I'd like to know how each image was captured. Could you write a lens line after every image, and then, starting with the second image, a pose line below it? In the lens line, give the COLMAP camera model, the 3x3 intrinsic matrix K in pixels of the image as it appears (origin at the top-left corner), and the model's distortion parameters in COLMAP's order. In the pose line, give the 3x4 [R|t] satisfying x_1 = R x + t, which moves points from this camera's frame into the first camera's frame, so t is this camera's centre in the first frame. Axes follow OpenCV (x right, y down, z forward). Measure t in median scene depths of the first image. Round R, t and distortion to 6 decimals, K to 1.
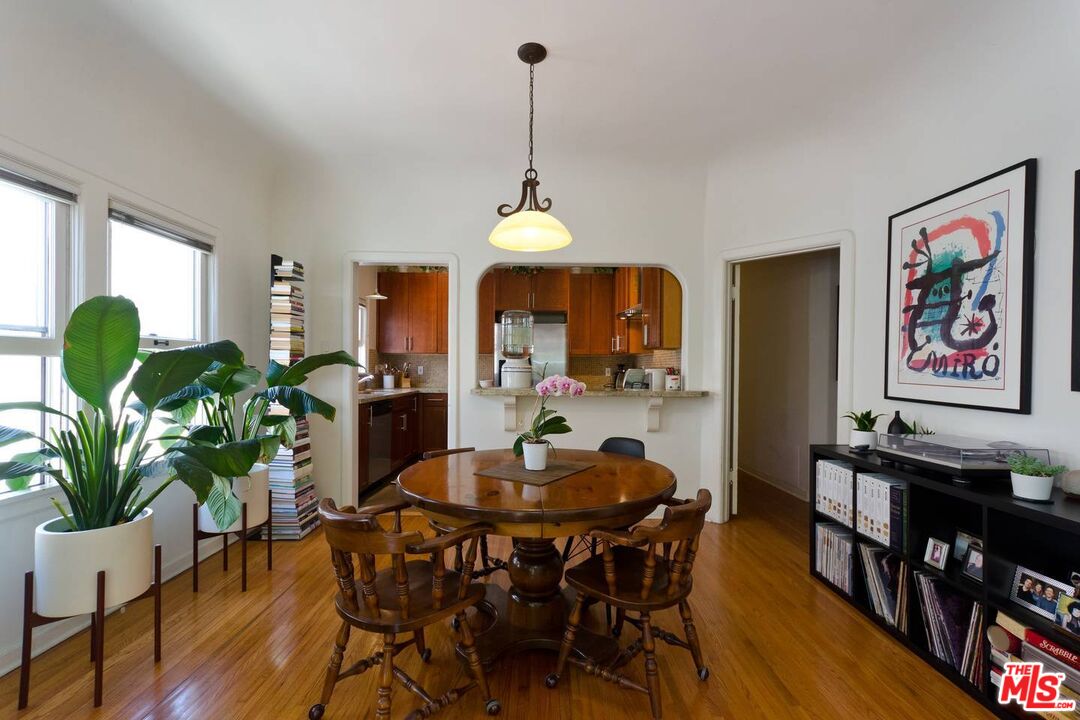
lens RADIAL K [[472.4, 0, 541.7], [0, 472.4, 369.7], [0, 0, 1]] dist [0.001364, 0.000095]
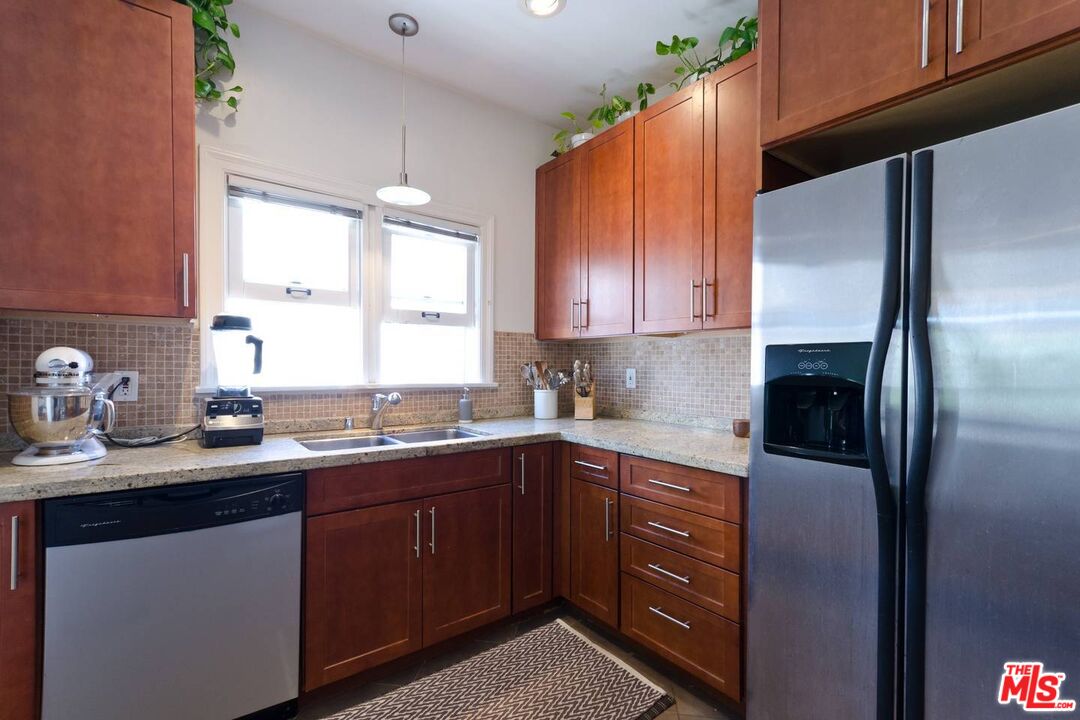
lens RADIAL K [[474.7, 0, 533.9], [0, 474.7, 371.6], [0, 0, 1]] dist [-0.000601, -0.000069]
pose [[0.595128, 0.009822, -0.803571, 0.032030], [-0.005705, 0.999952, 0.007997, -0.007831], [0.803611, -0.000175, 0.595155, 0.714265]]
